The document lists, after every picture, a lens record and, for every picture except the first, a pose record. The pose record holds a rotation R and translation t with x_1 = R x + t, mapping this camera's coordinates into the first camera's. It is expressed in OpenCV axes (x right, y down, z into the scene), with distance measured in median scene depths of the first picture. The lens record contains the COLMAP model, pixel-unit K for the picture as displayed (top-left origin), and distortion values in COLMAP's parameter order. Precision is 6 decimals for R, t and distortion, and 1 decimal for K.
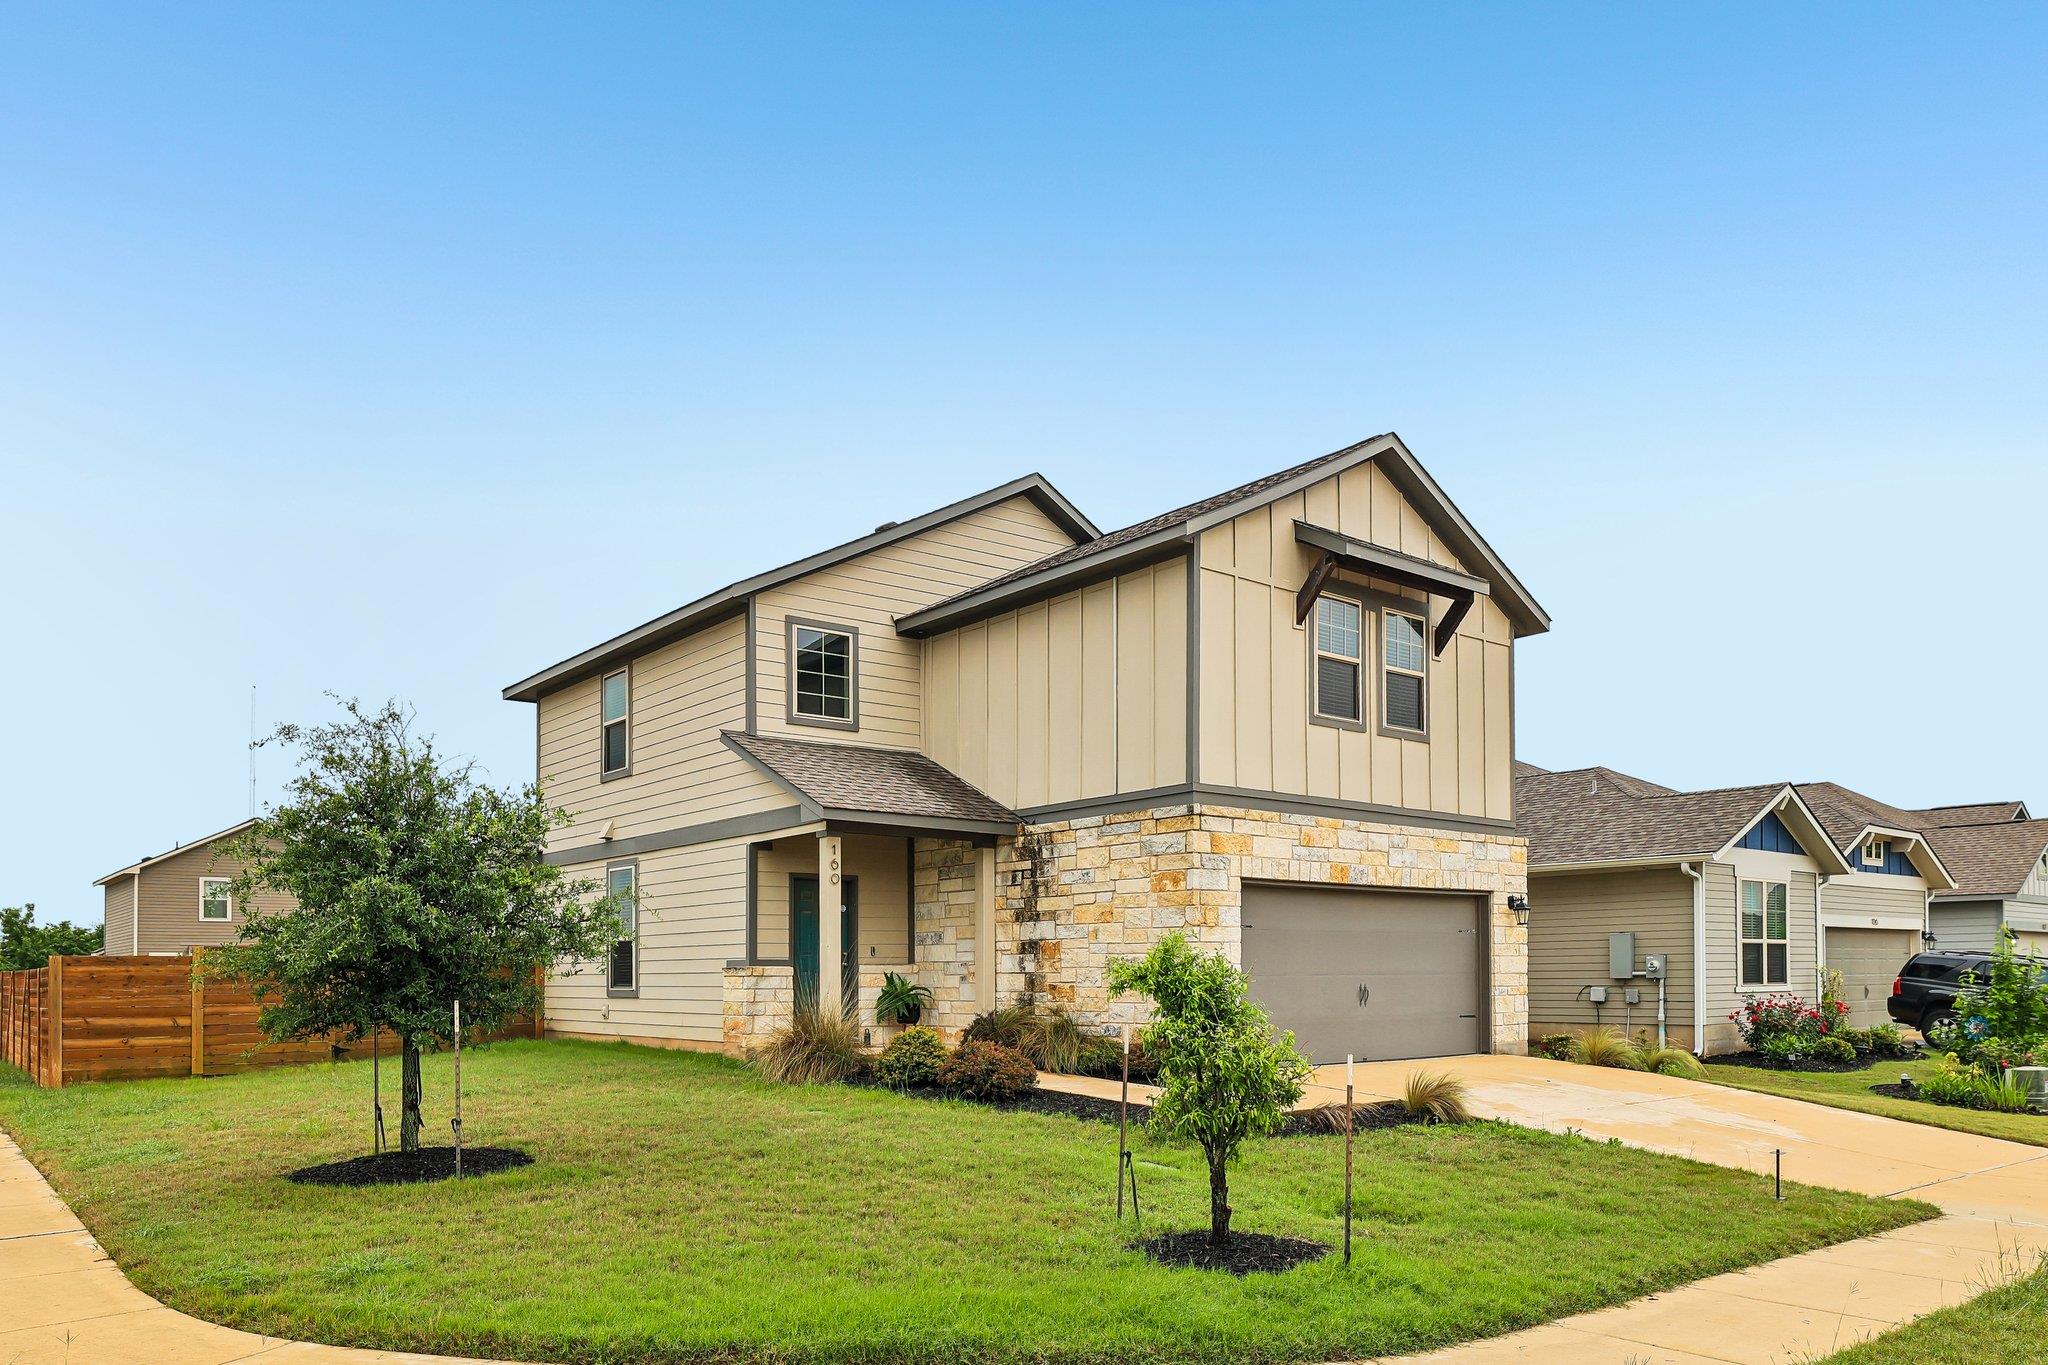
lens RADIAL K [[1416.6, 0, 1026.0], [0, 1416.6, 946.0], [0, 0, 1]] dist [0.000309, -0.000101]
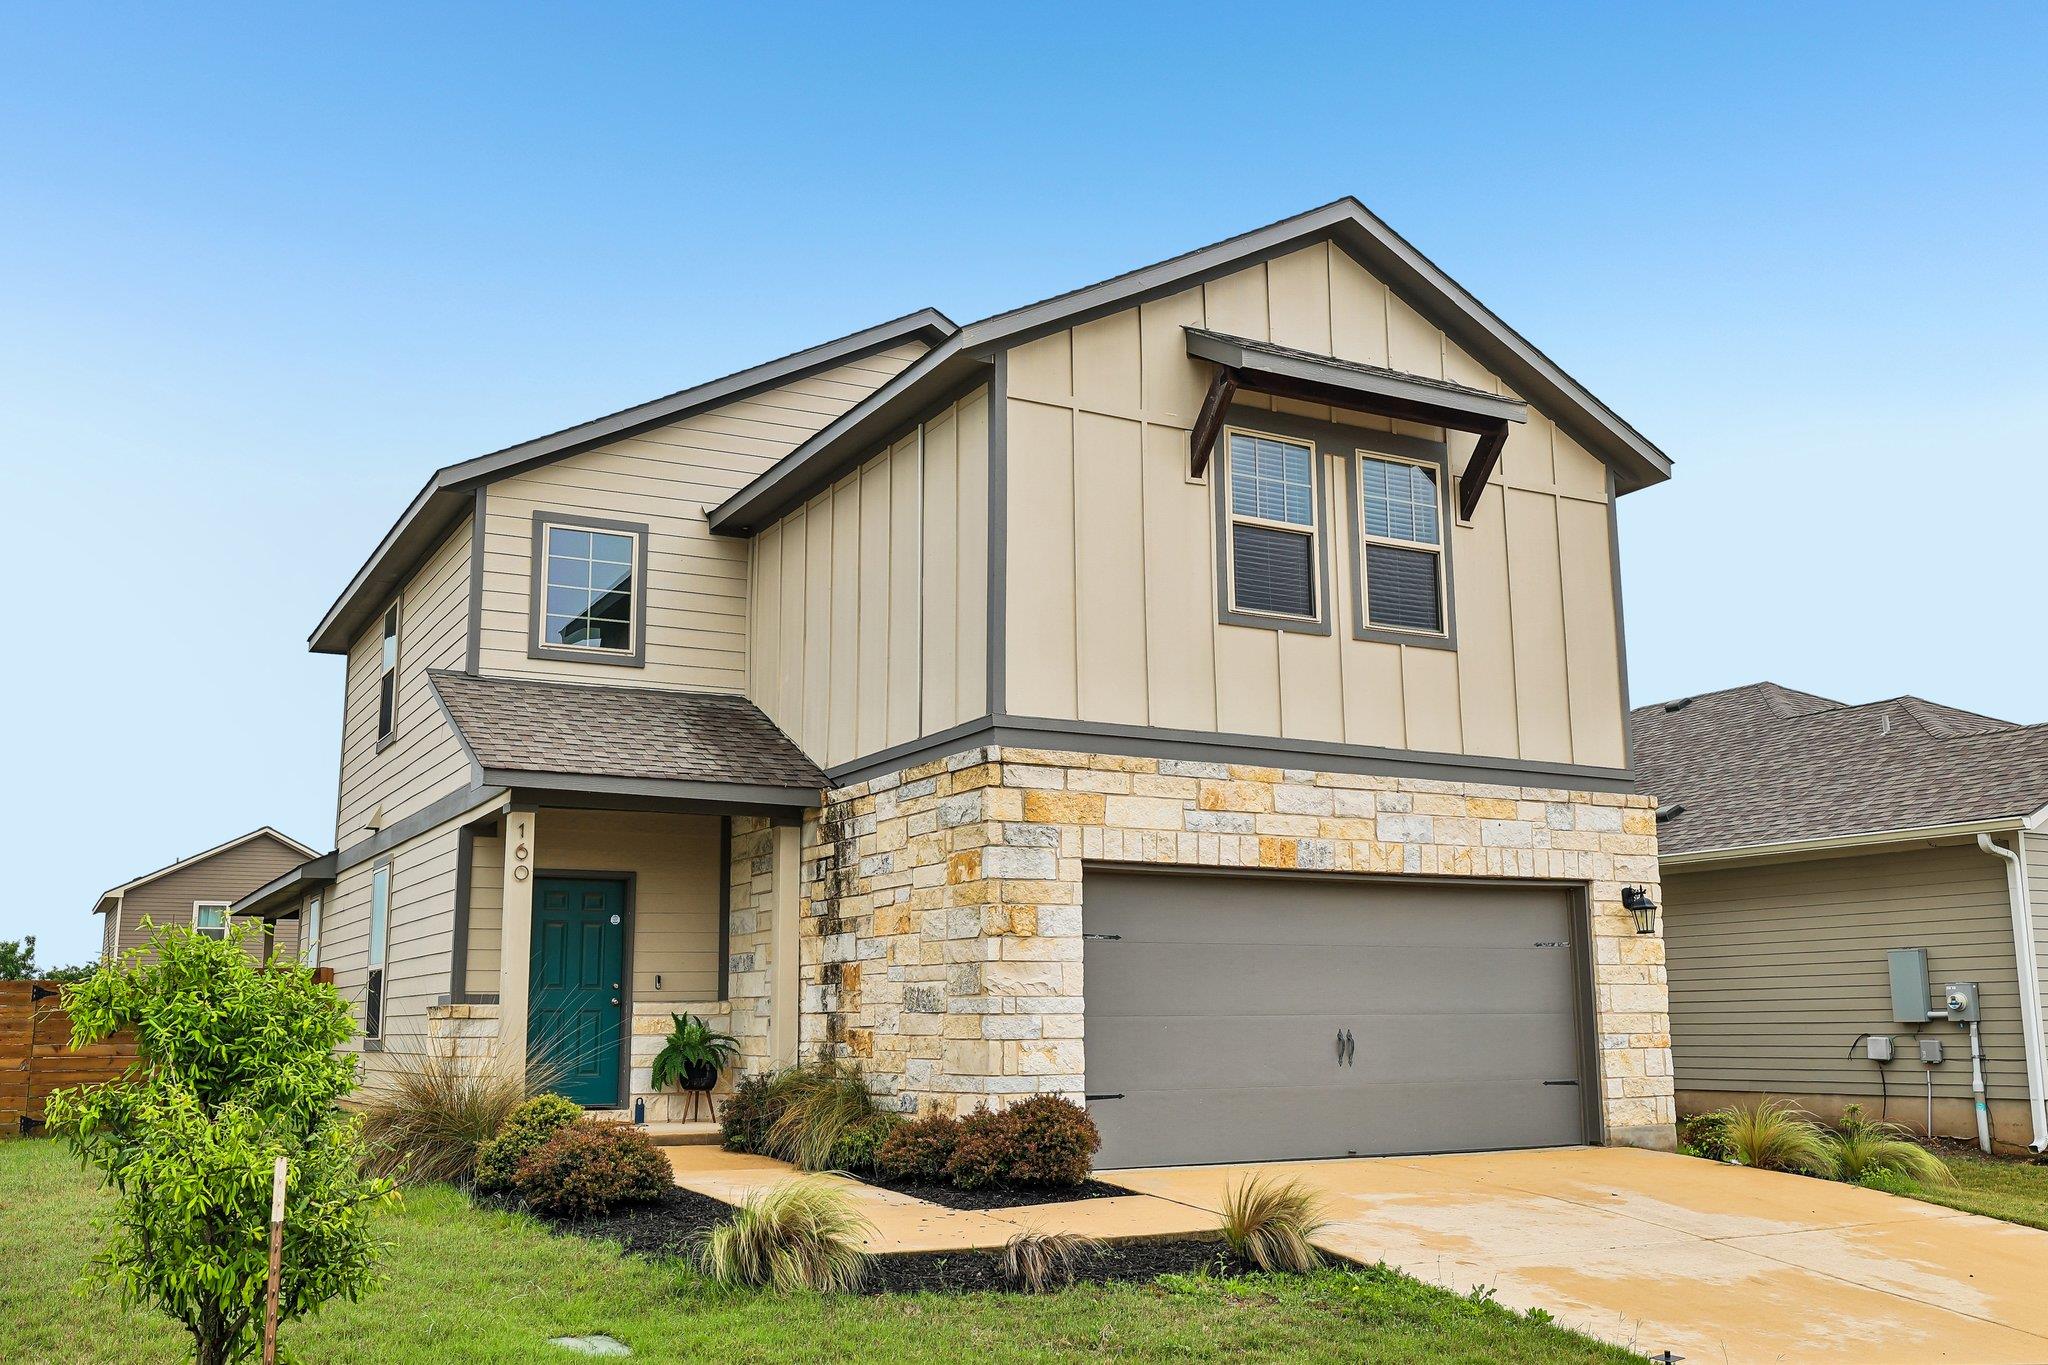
lens RADIAL K [[1825.0, 0, 1024.0], [0, 1825.0, 682.5], [0, 0, 1]] dist [0.001531, 0.001676]
pose [[0.983035, -0.035005, -0.180046, 0.244375], [0.005022, 0.986388, -0.164355, 0.007159], [0.183349, 0.160663, 0.969830, 0.160065]]
